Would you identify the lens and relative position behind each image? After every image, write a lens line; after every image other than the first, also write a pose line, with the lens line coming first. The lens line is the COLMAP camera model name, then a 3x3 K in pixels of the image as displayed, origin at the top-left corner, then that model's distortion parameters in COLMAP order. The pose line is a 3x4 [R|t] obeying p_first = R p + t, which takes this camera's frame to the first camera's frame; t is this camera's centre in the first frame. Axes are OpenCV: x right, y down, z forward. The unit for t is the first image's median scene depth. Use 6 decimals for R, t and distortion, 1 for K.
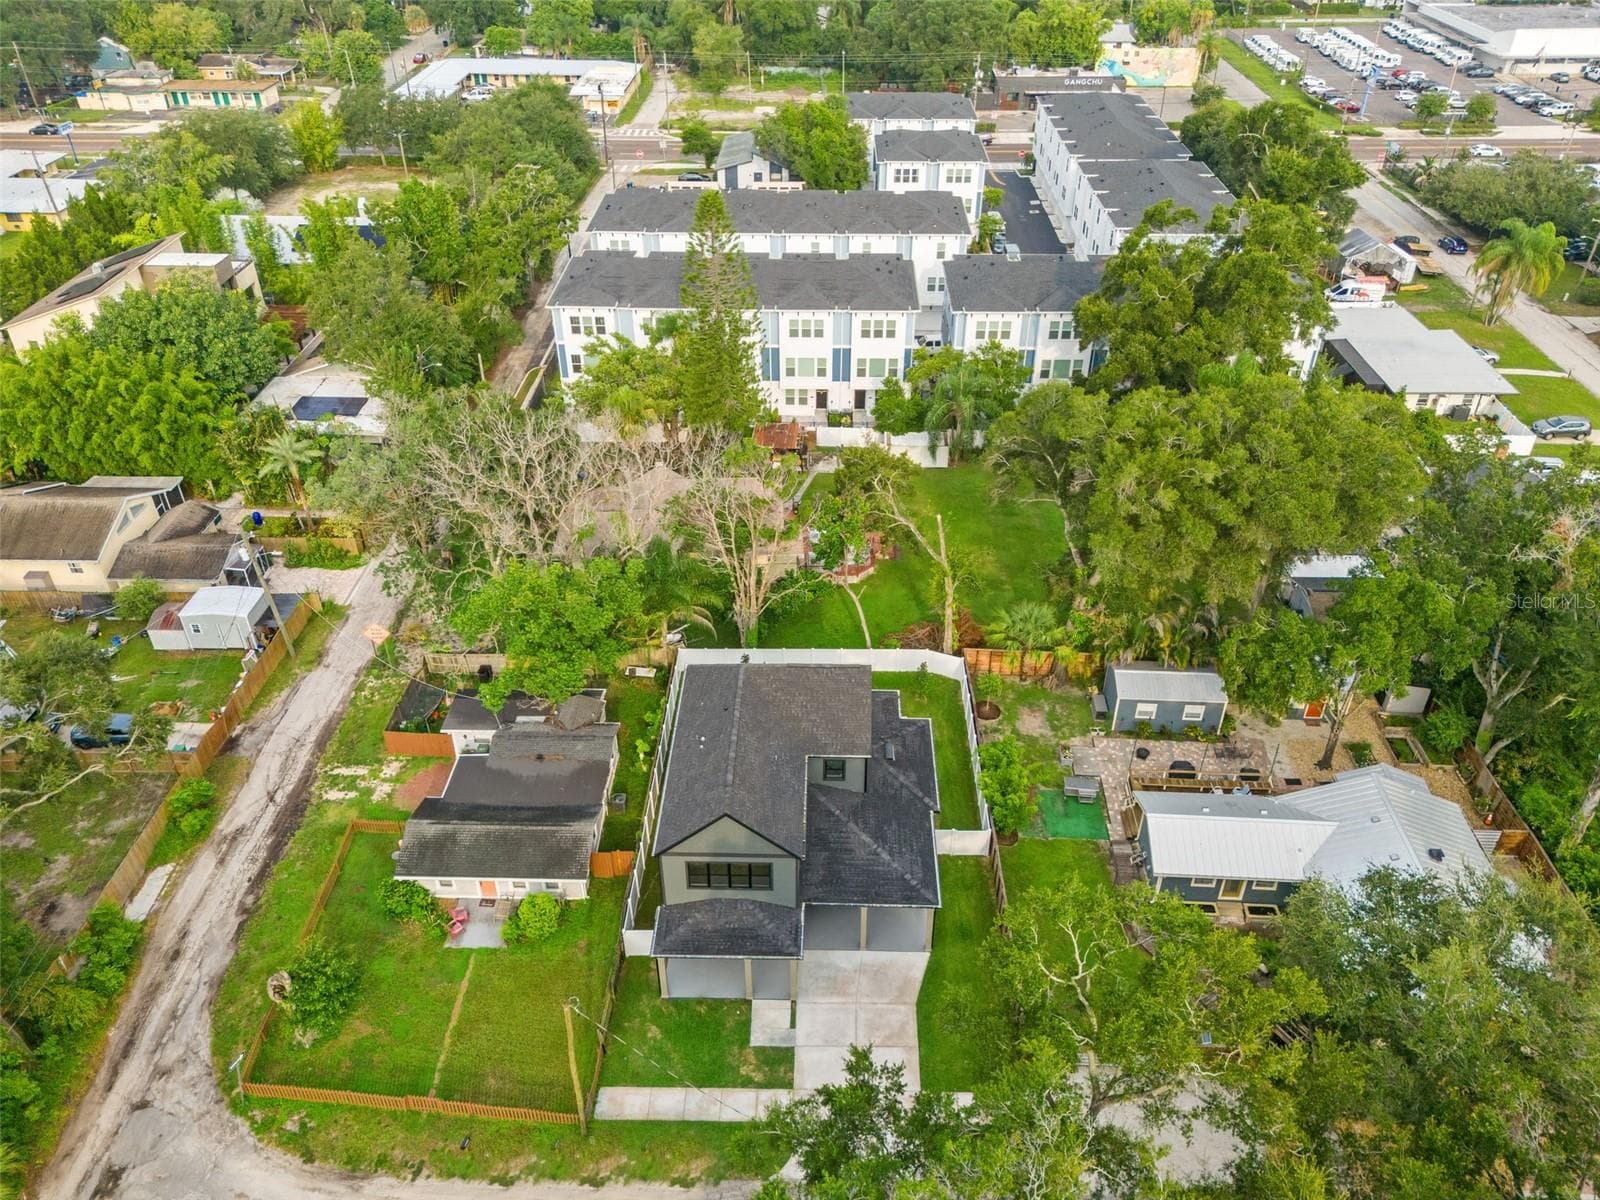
lens RADIAL K [[1182.8, 0, 800.0], [0, 1182.8, 600.0], [0, 0, 1]] dist [0.057688, -0.047660]
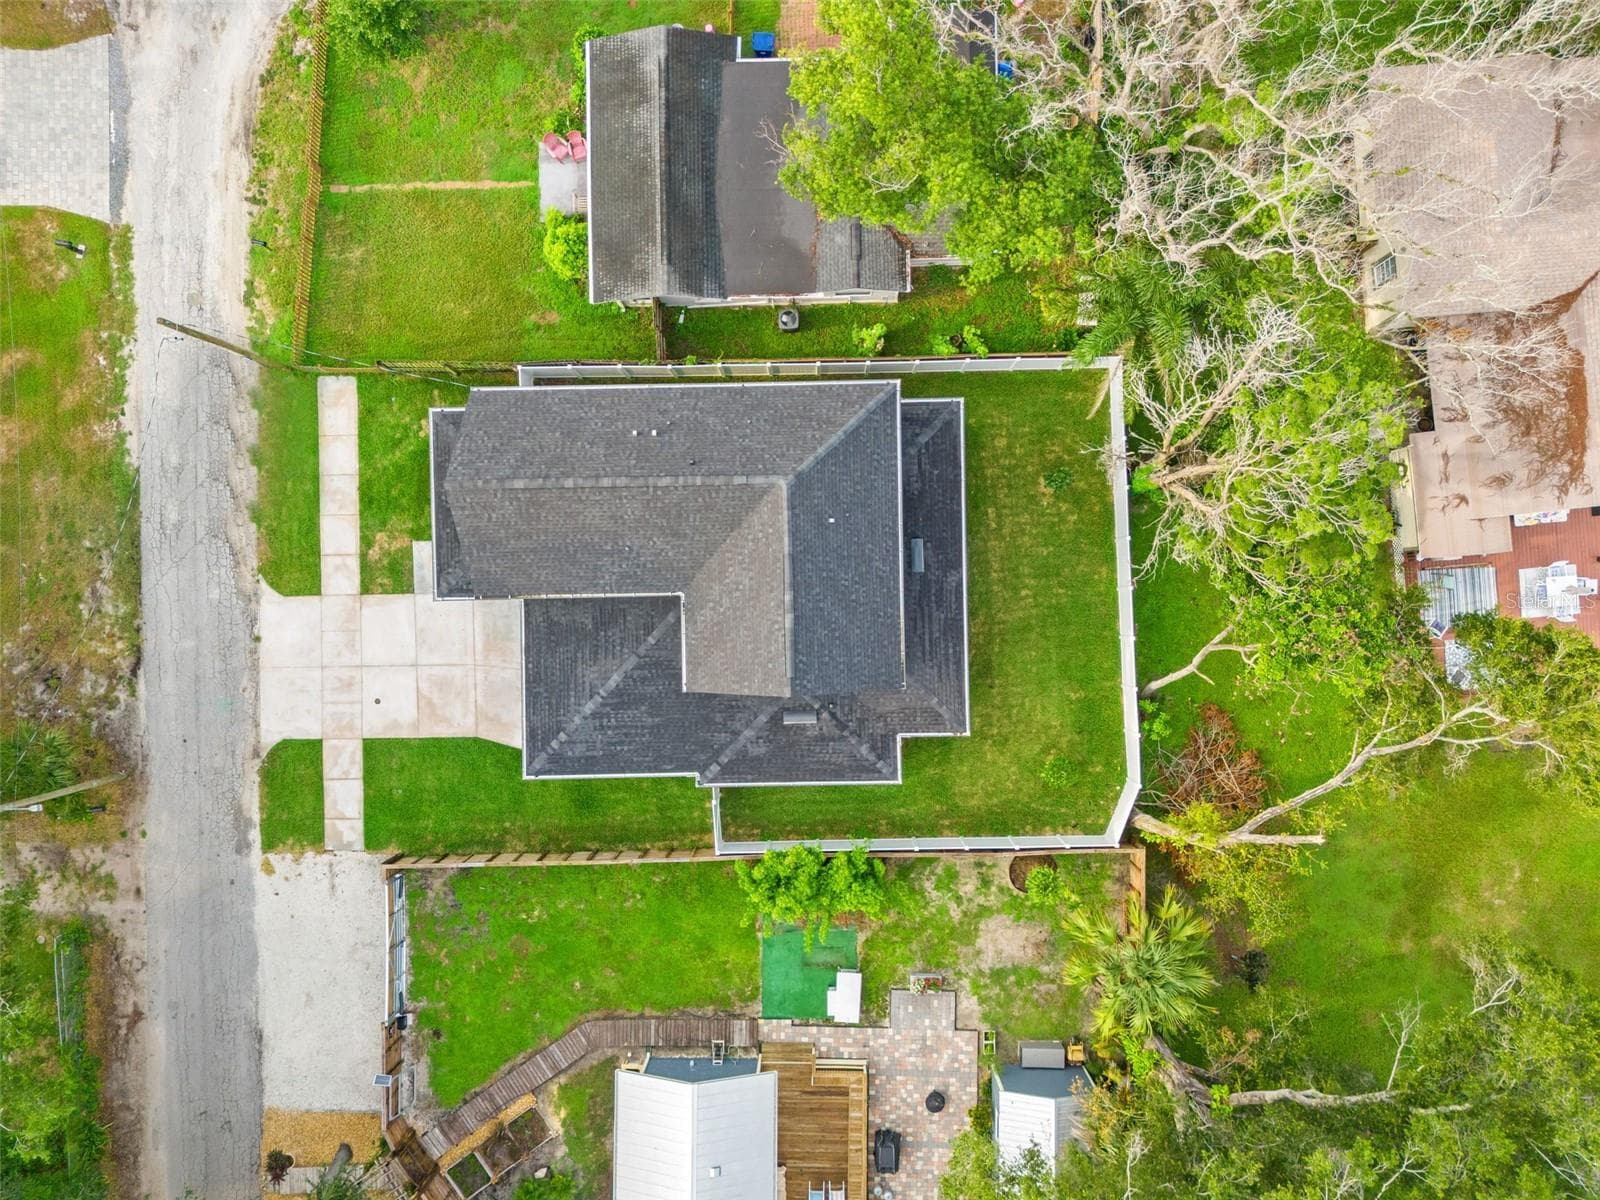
lens RADIAL K [[1182.8, 0, 800.0], [0, 1182.8, 600.0], [0, 0, 1]] dist [0.057688, -0.047660]
pose [[0.045106, 0.998981, 0.001456, 0.007192], [-0.553357, 0.023772, 0.832605, -0.301205], [0.831722, -0.038361, 0.553866, 0.459668]]
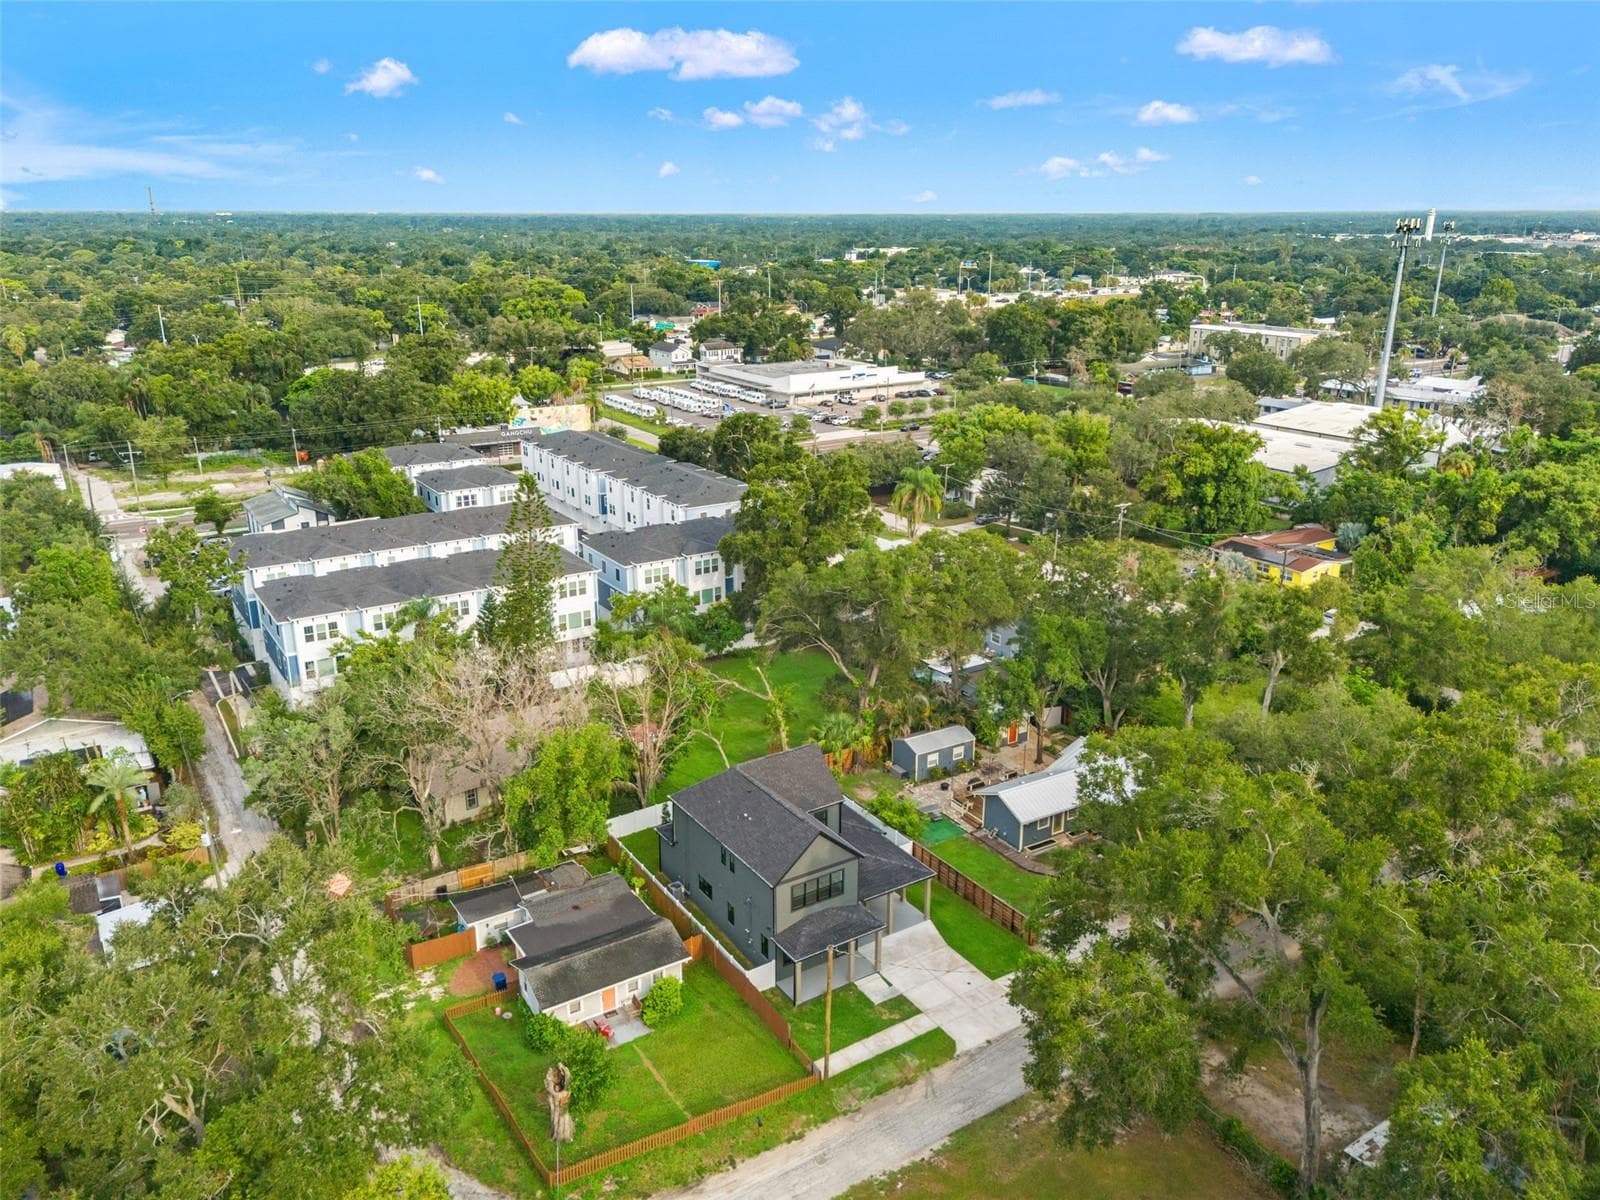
lens RADIAL K [[1170.5, 0, 800.0], [0, 1170.5, 600.0], [0, 0, 1]] dist [0.101248, -0.257597]
pose [[0.826128, -0.171995, 0.536592, -0.456519], [0.319874, 0.927113, -0.195302, 0.111150], [-0.463890, 0.332986, 0.820930, -0.127453]]
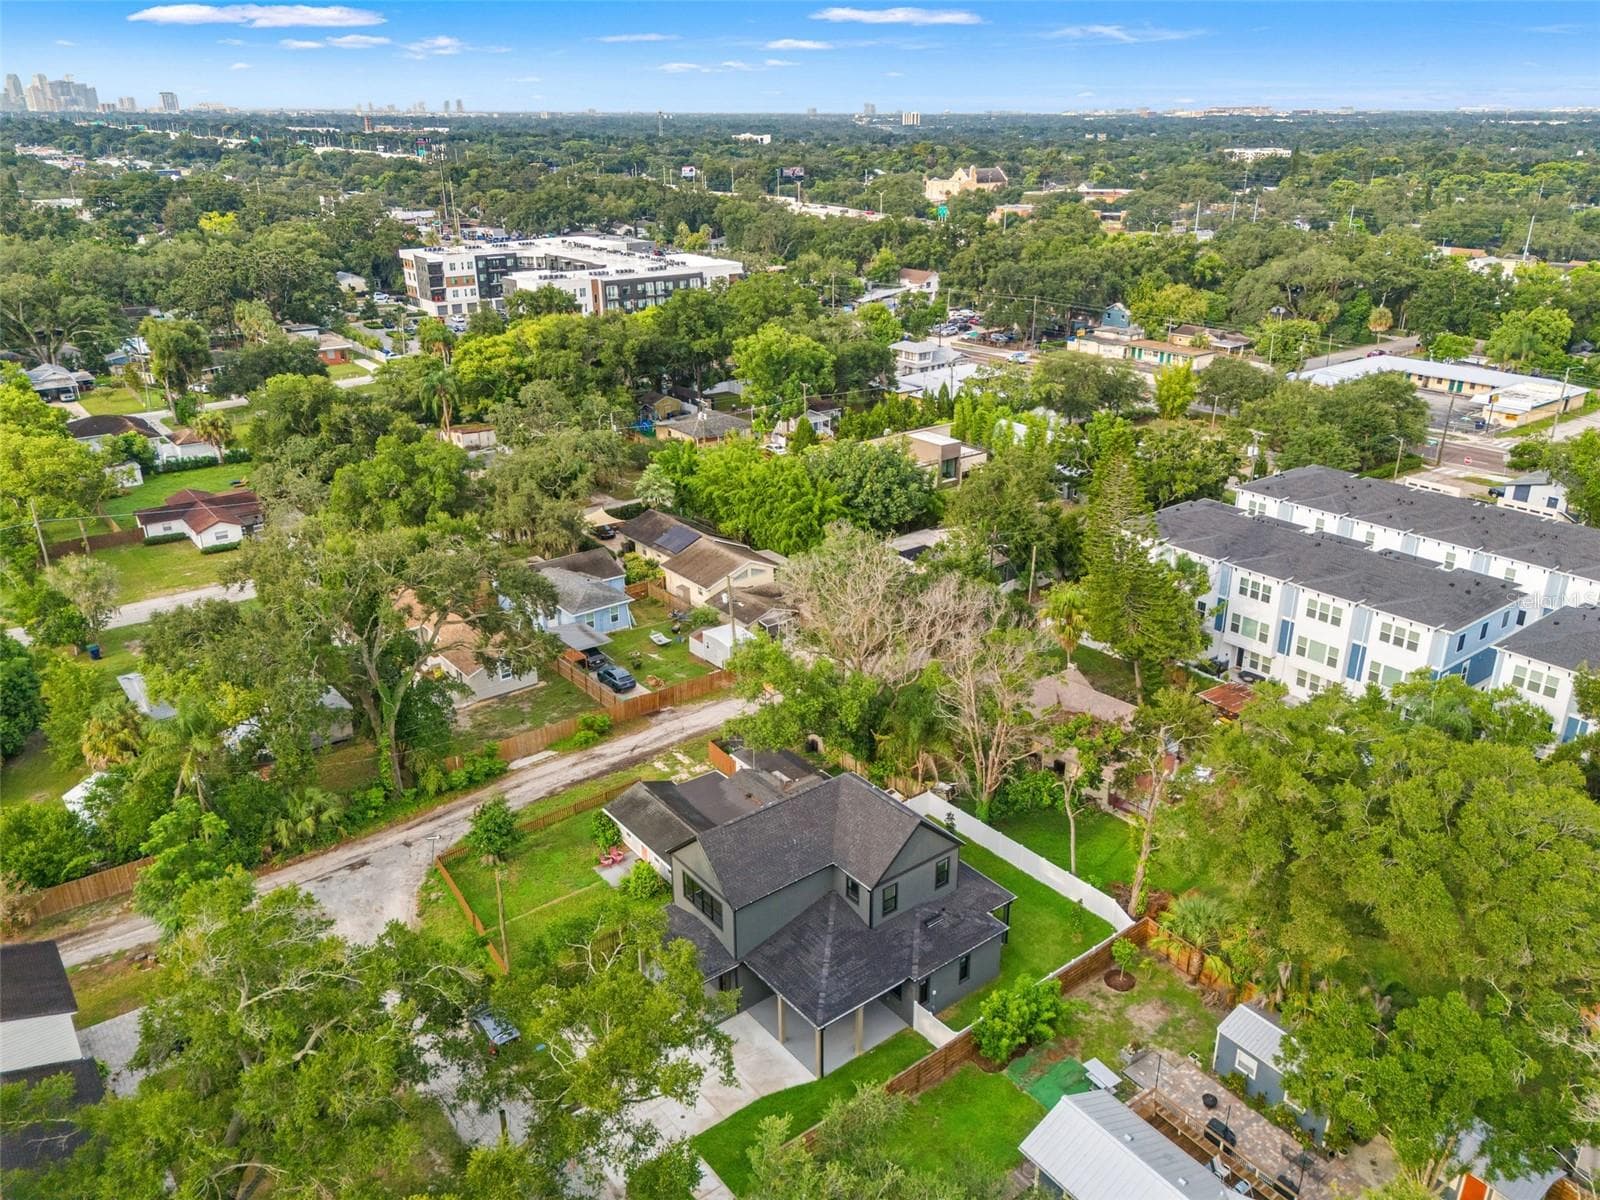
lens RADIAL K [[1182.8, 0, 800.0], [0, 1182.8, 600.0], [0, 0, 1]] dist [0.057688, -0.047660]
pose [[0.636135, 0.293366, -0.713630, 0.477268], [-0.443047, 0.896105, -0.026555, -0.031158], [0.631697, 0.333065, 0.700019, 0.074806]]
